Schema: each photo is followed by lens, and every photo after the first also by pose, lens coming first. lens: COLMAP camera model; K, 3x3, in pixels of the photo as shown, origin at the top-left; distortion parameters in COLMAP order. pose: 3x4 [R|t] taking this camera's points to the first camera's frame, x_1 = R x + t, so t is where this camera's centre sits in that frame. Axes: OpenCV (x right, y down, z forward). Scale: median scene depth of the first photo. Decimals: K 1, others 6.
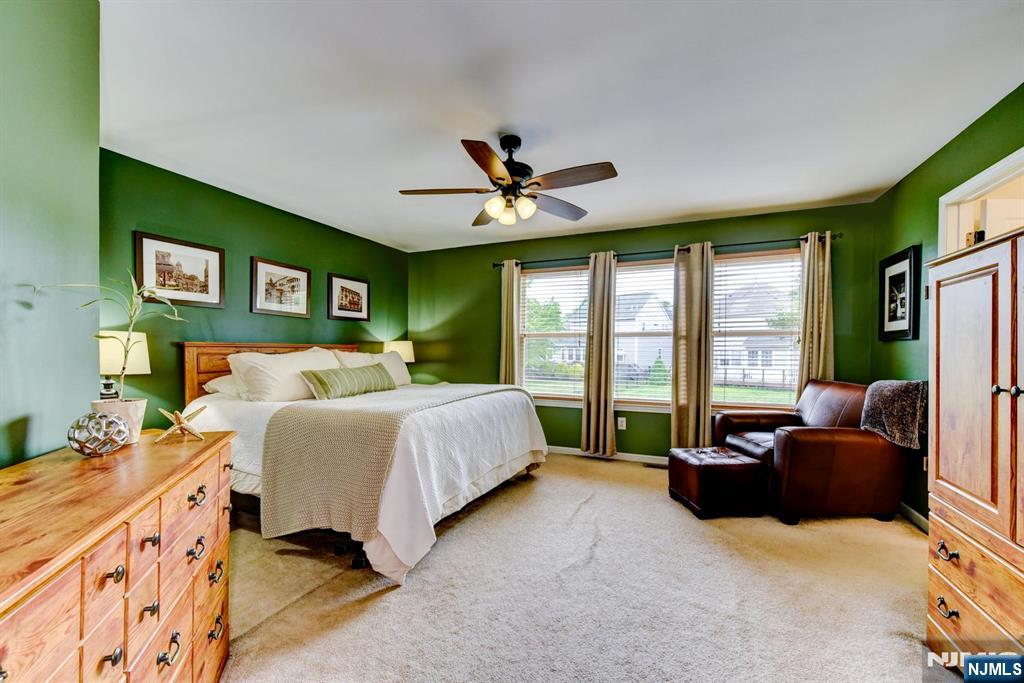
lens RADIAL K [[408.9, 0, 513.0], [0, 408.9, 342.4], [0, 0, 1]] dist [-0.000092, -0.000069]
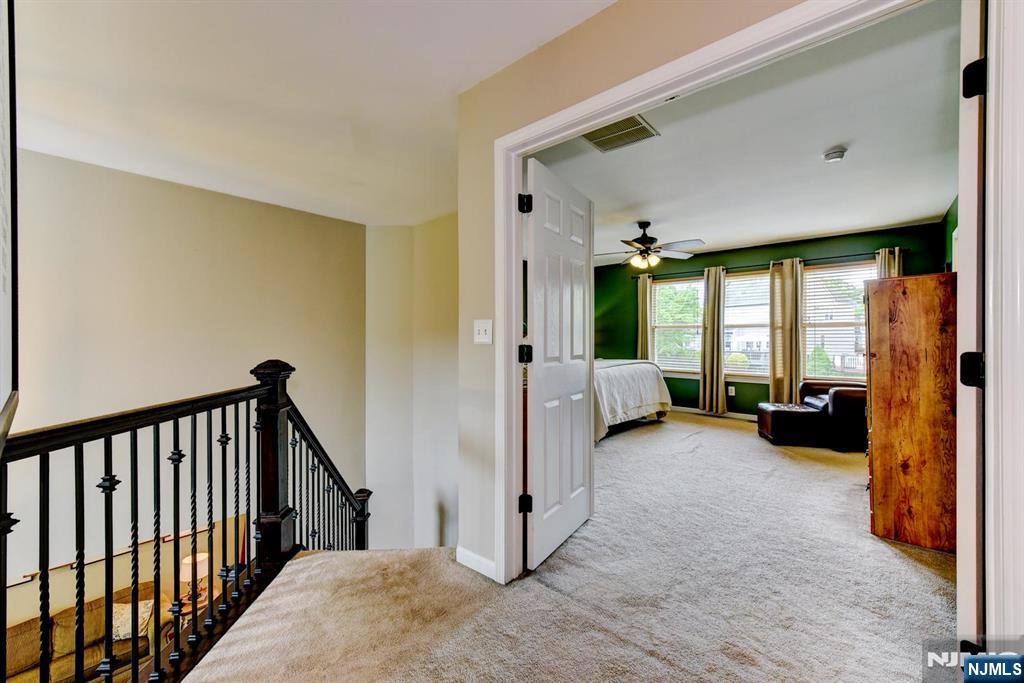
lens RADIAL K [[420.9, 0, 512.3], [0, 420.9, 330.9], [0, 0, 1]] dist [0.008741, -0.000026]
pose [[0.952703, -0.009527, -0.303753, -0.000947], [0.010376, 0.999945, 0.001181, -0.013466], [0.303725, -0.004276, 0.952750, -0.629899]]
